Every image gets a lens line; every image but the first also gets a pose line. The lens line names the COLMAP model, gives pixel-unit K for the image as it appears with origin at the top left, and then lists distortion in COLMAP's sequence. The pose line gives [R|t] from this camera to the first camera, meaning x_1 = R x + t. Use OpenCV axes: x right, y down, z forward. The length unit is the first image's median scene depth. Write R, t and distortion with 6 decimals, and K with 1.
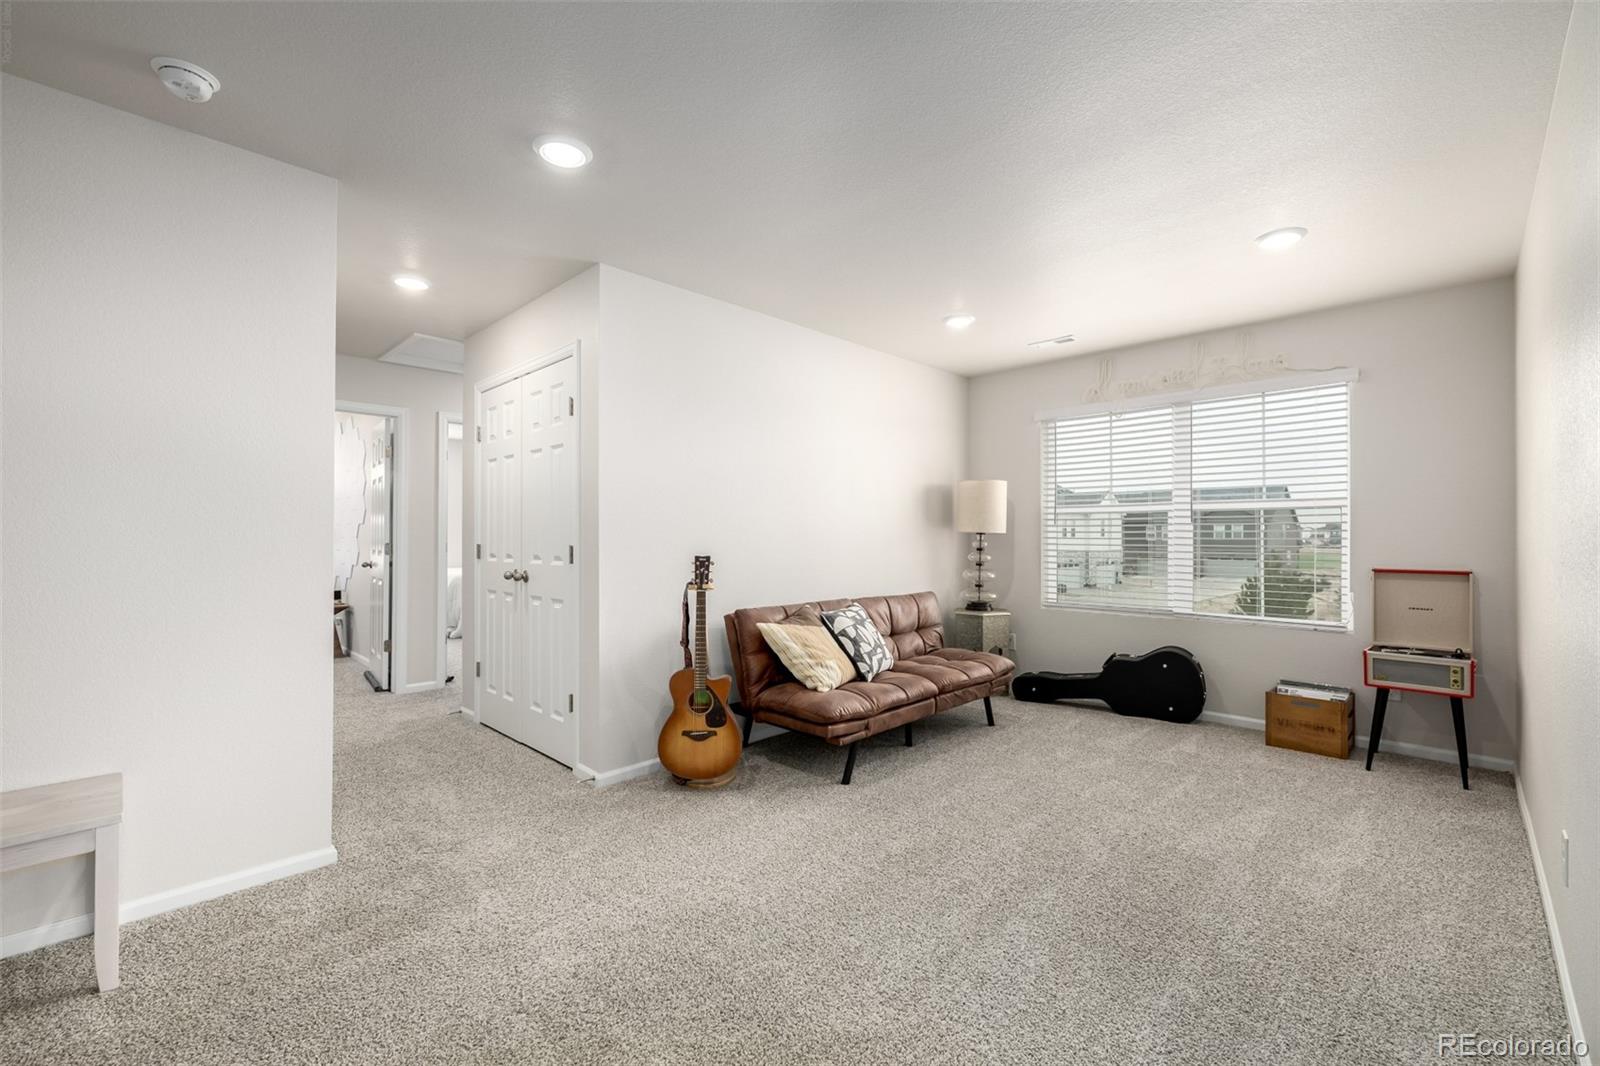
lens RADIAL K [[675.2, 0, 790.7], [0, 675.2, 532.7], [0, 0, 1]] dist [0.001127, 0.000196]
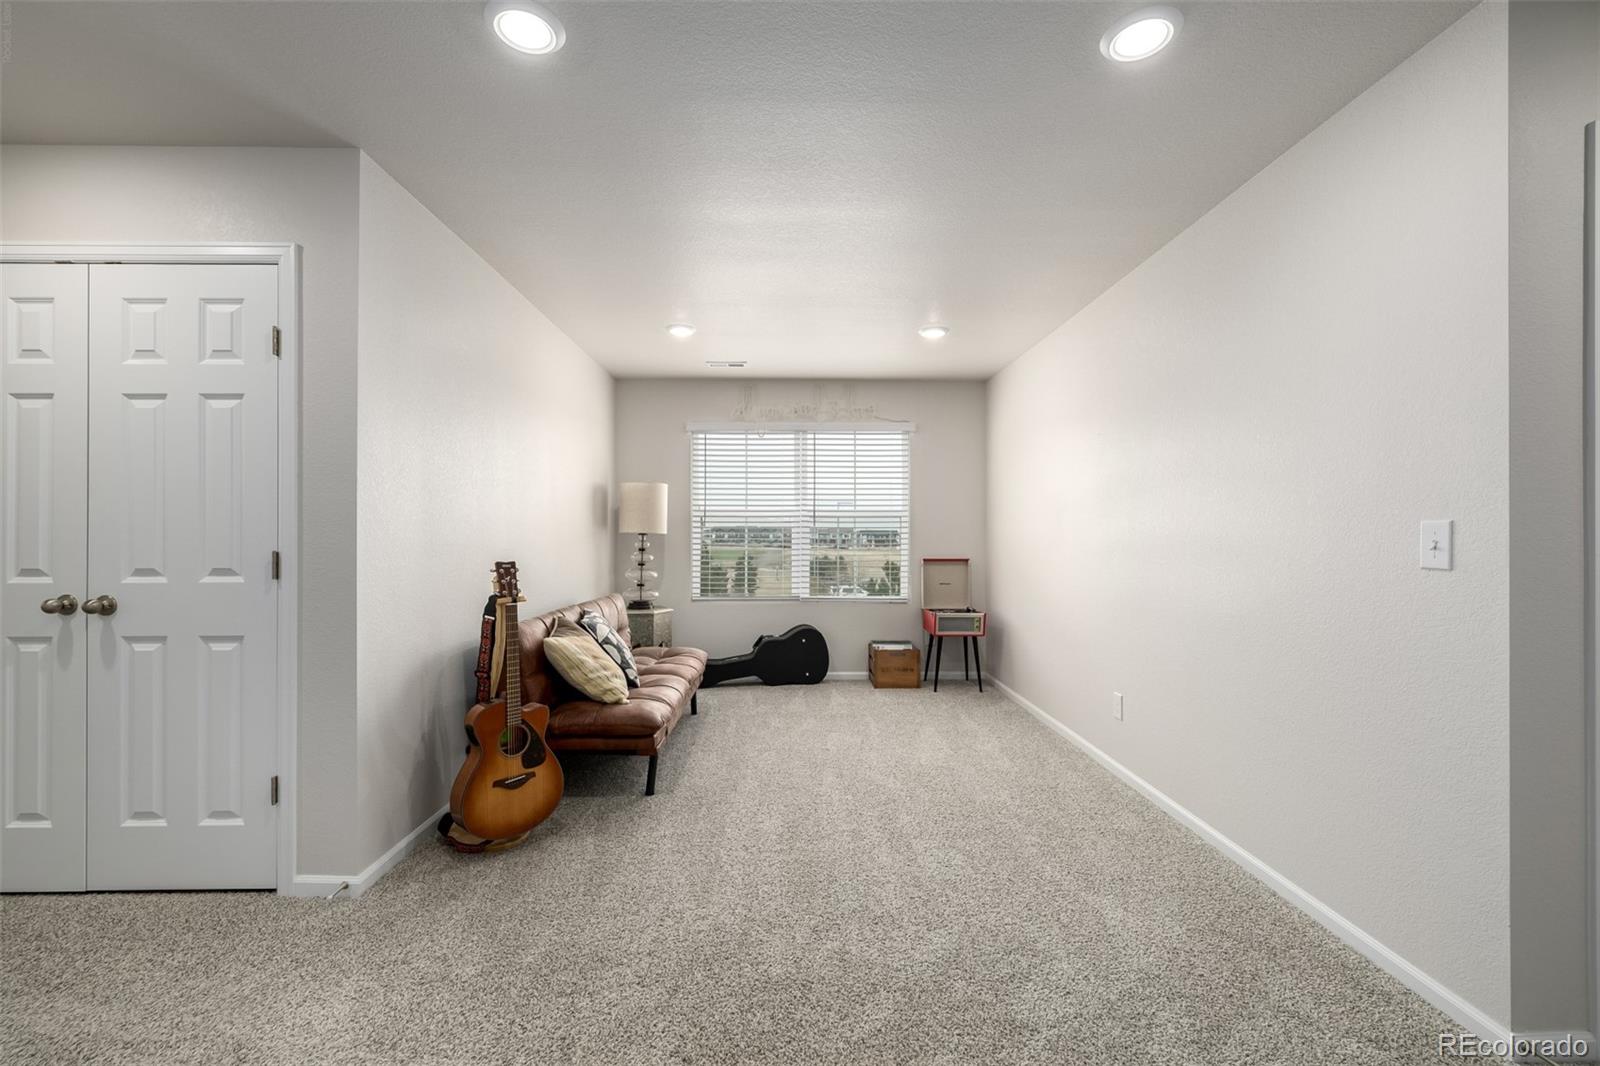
lens RADIAL K [[680.3, 0, 796.5], [0, 680.3, 530.9], [0, 0, 1]] dist [0.000656, 0.000014]
pose [[0.690719, 0.006489, 0.723094, -0.430384], [-0.004802, 0.999979, -0.004386, -0.000560], [-0.723107, -0.000443, 0.690736, 0.162293]]
